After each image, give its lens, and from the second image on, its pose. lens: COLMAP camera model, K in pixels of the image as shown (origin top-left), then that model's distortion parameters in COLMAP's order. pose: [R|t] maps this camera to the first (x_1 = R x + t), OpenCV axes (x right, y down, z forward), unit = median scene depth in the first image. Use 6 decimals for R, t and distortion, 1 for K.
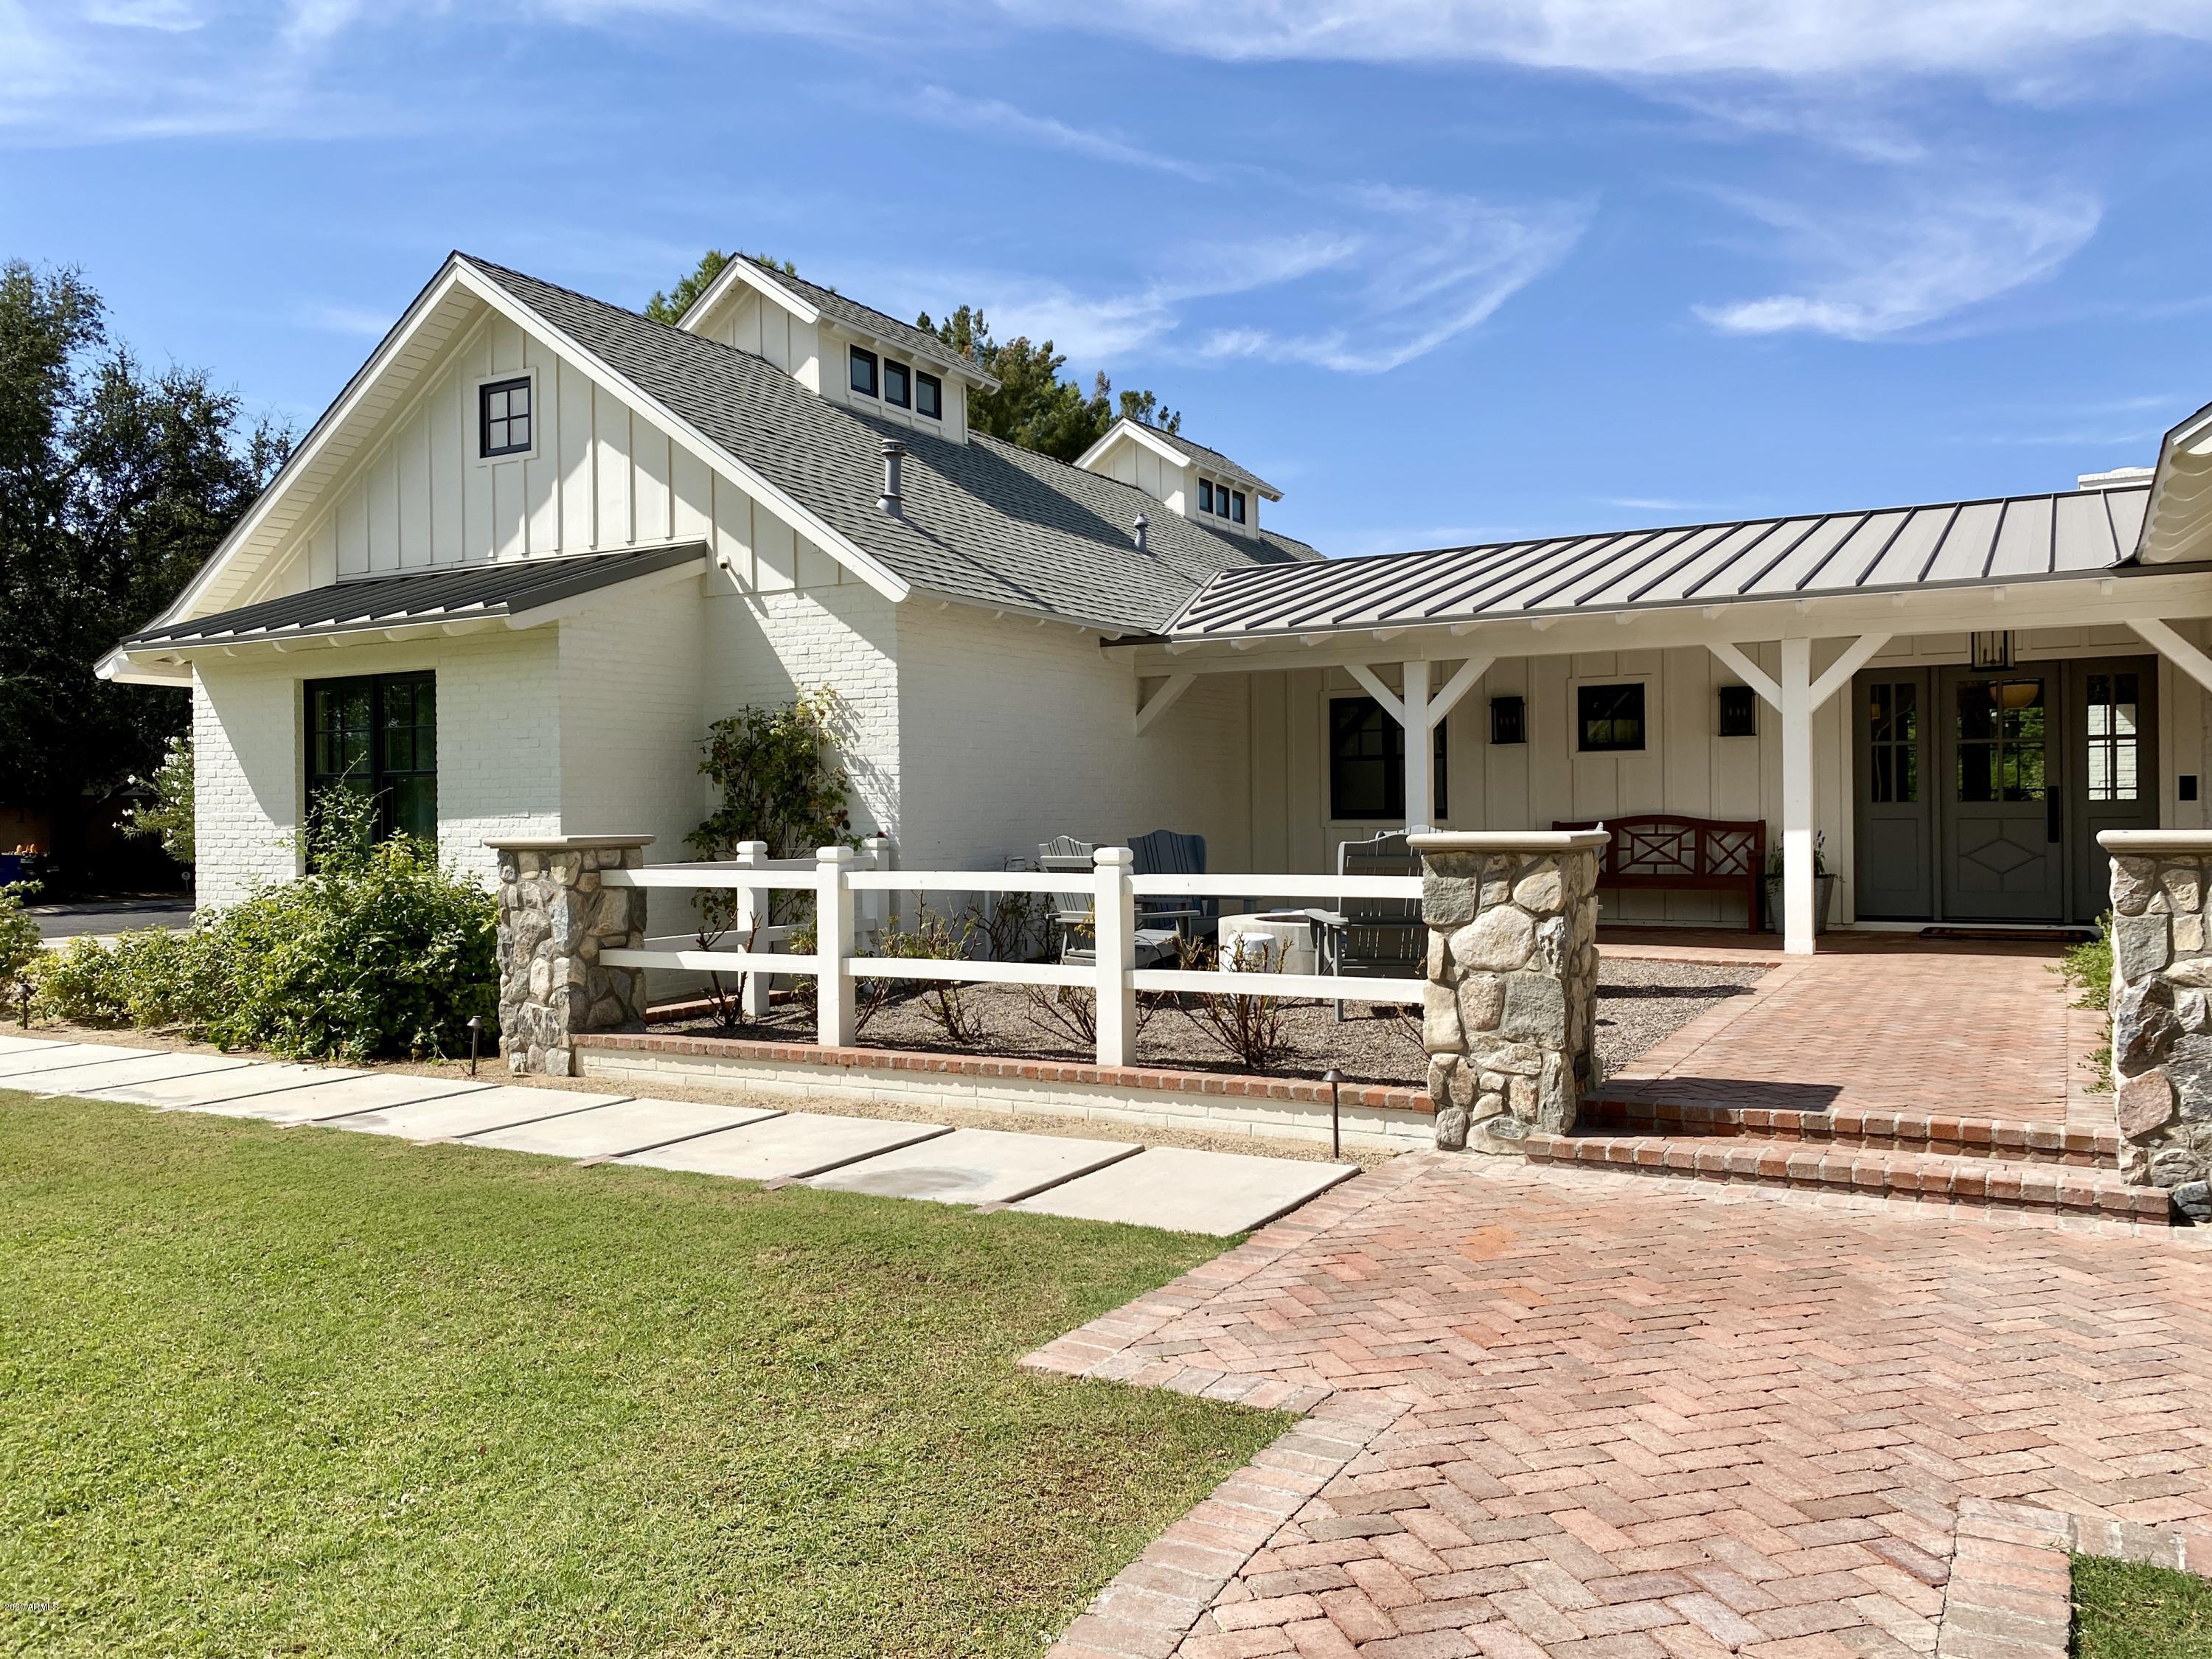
lens RADIAL K [[1688.4, 0, 1106.0], [0, 1688.4, 829.5], [0, 0, 1]] dist [0.004301, 0.000166]
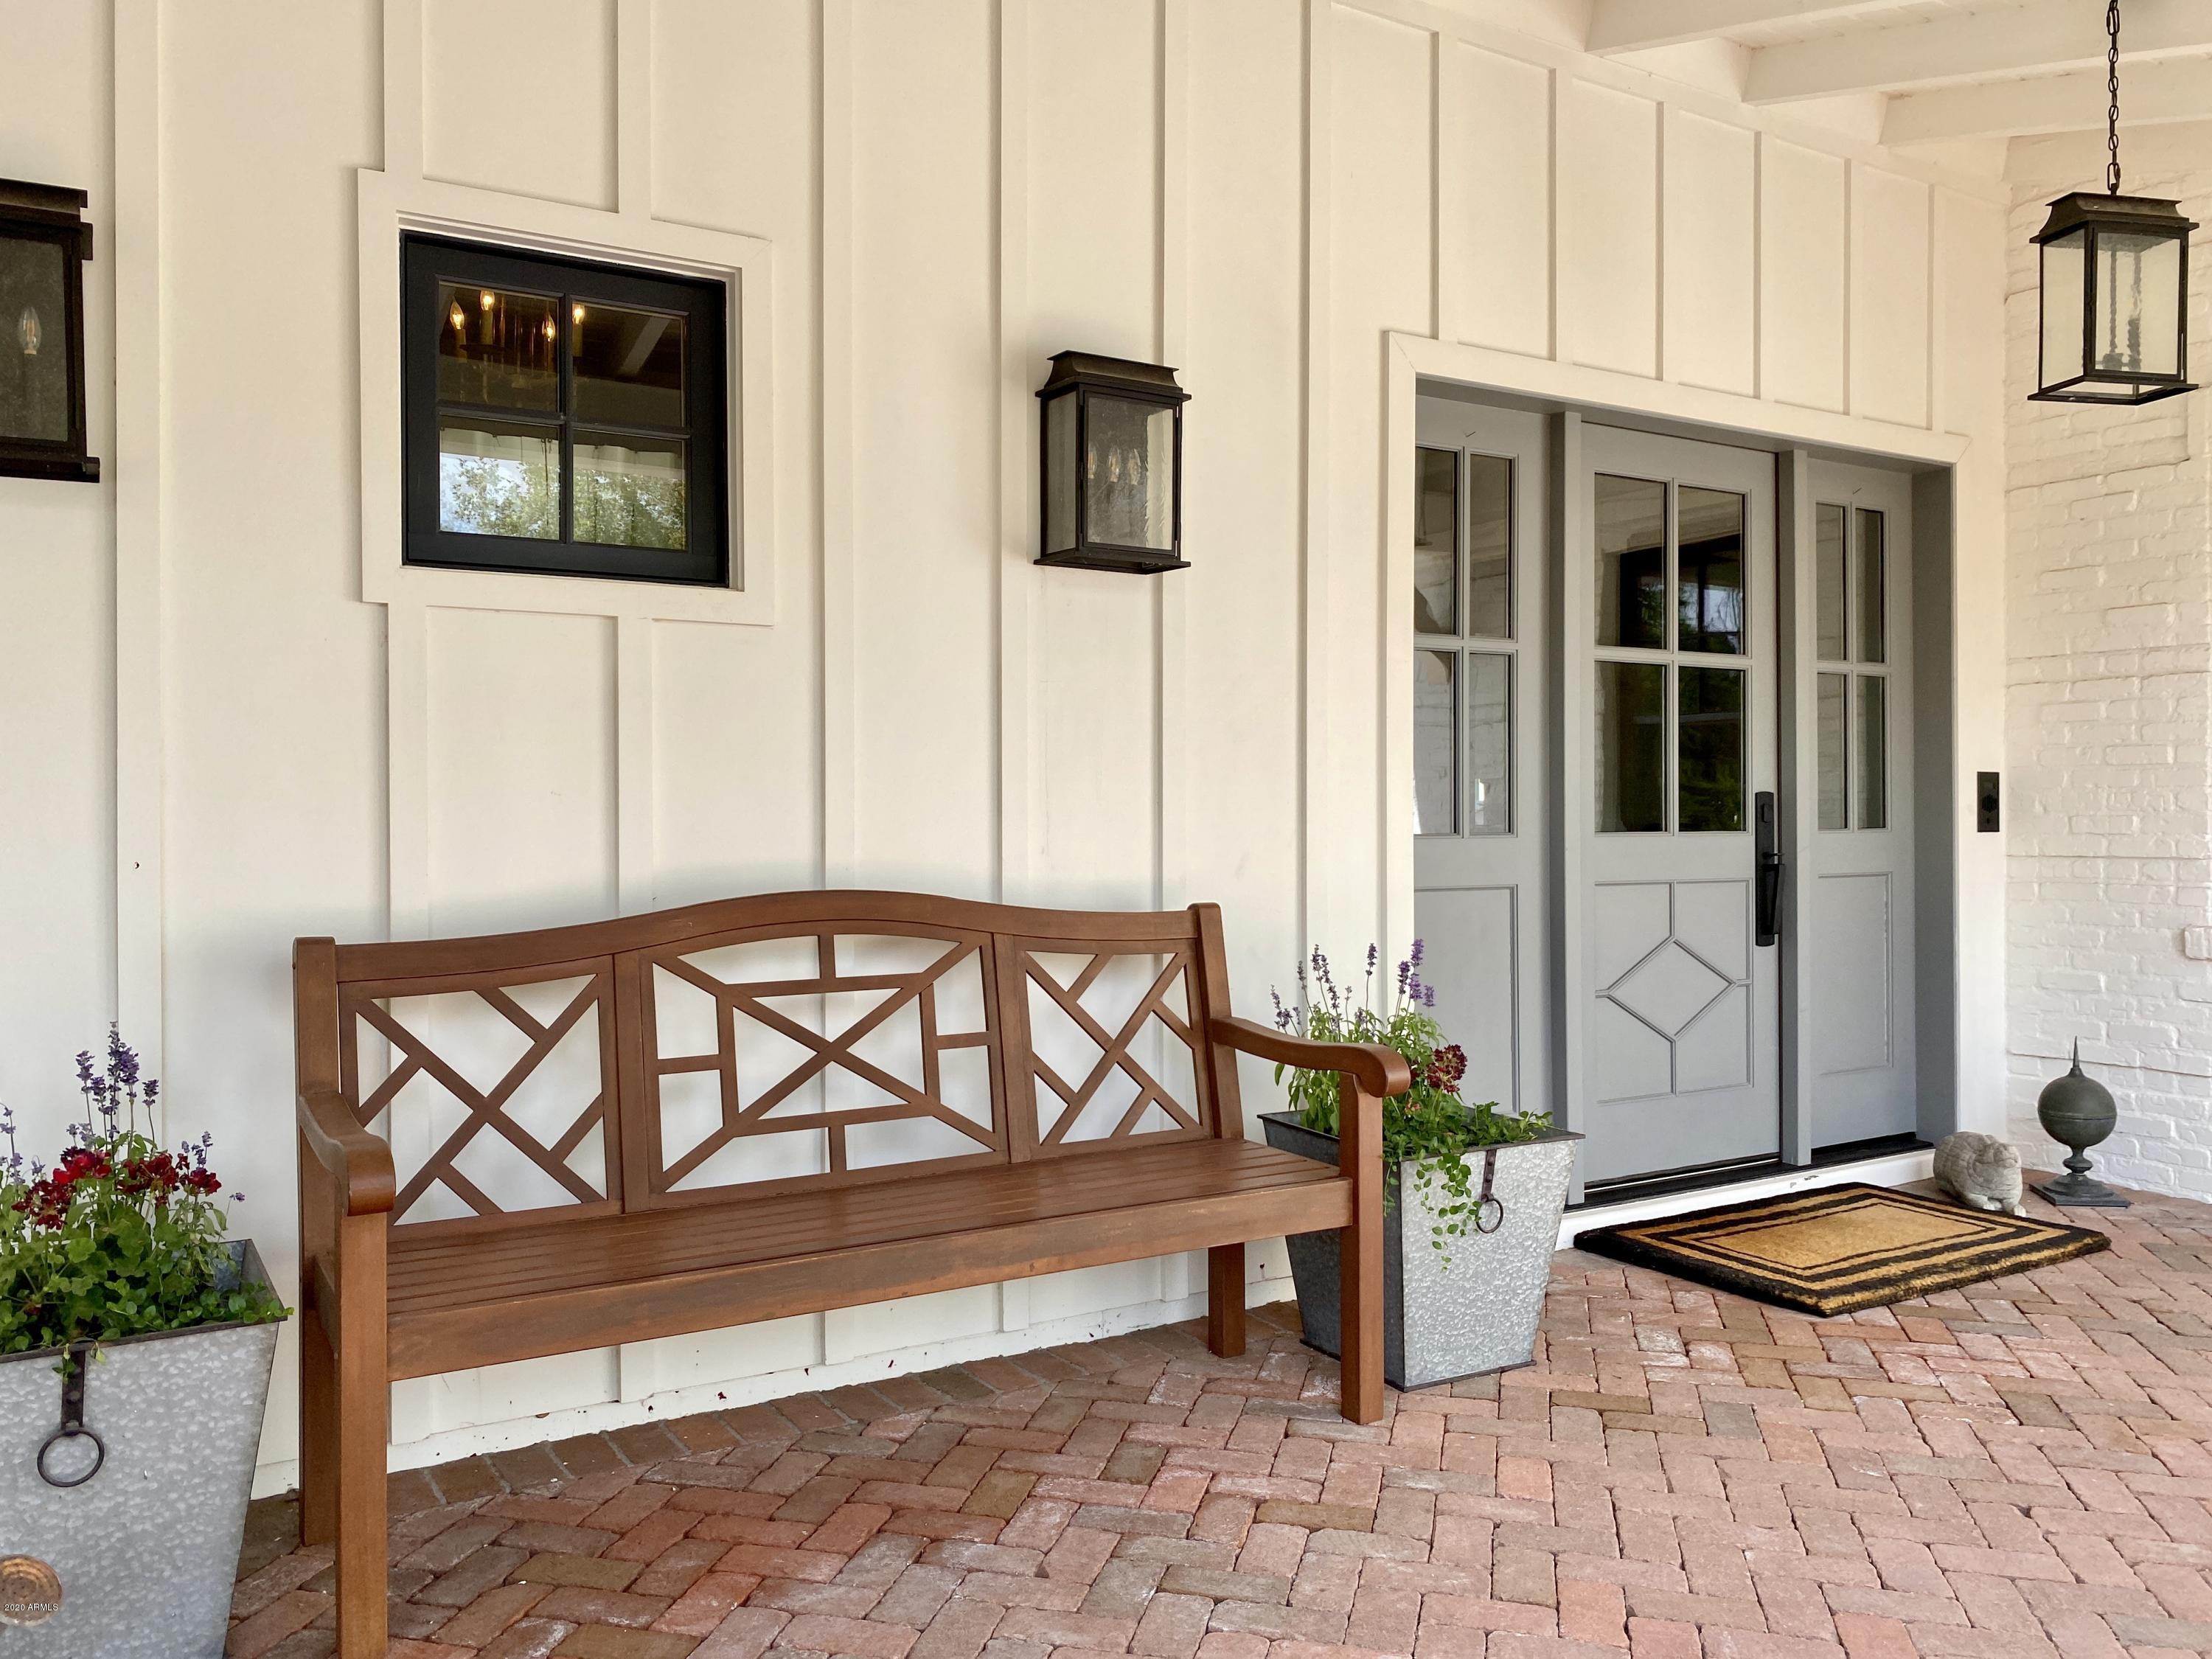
lens RADIAL K [[1688.4, 0, 1106.0], [0, 1688.4, 829.5], [0, 0, 1]] dist [0.004301, 0.000166]
pose [[0.499287, 0.004310, 0.866426, 0.159405], [0.015510, 0.999783, -0.013910, -0.013234], [-0.866298, 0.020383, 0.499111, 0.867915]]
